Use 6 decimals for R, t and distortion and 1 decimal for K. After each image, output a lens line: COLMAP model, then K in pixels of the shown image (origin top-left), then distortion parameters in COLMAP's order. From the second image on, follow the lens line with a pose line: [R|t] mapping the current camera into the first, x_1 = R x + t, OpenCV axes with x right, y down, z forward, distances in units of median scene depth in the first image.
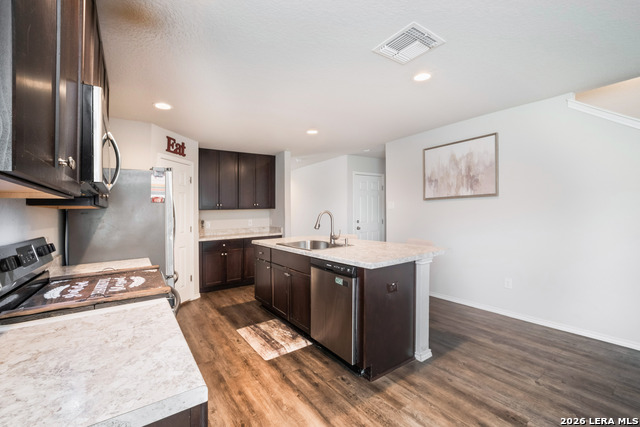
lens RADIAL K [[272.9, 0, 317.6], [0, 272.9, 203.1], [0, 0, 1]] dist [-0.003321, 0.000053]
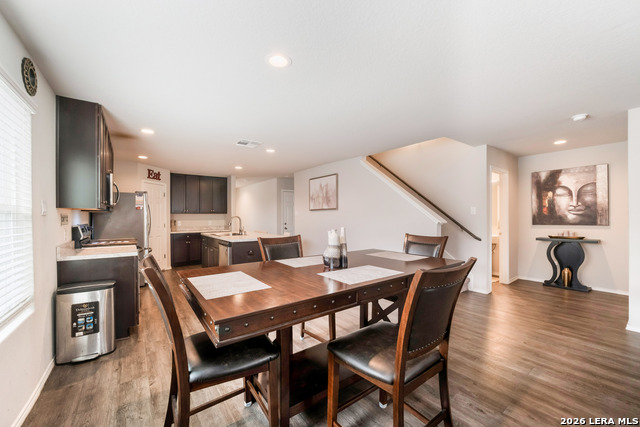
lens RADIAL K [[261.5, 0, 320.6], [0, 261.5, 217.4], [0, 0, 1]] dist [-0.014443, 0.000481]
pose [[0.999290, 0.021362, 0.031026, 0.415873], [-0.022392, 0.999196, 0.033257, -0.024189], [-0.030291, -0.033928, 0.998965, -0.569191]]
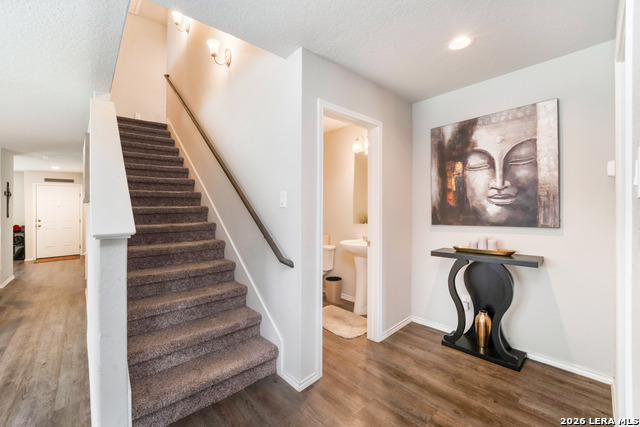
lens RADIAL K [[261.5, 0, 324.7], [0, 261.5, 213.2], [0, 0, 1]] dist [-0.014443, 0.000481]
pose [[0.990951, 0.006494, 0.134065, 1.106203], [-0.013001, 0.998776, 0.047721, -0.028663], [-0.133591, -0.049032, 0.989823, 0.008992]]
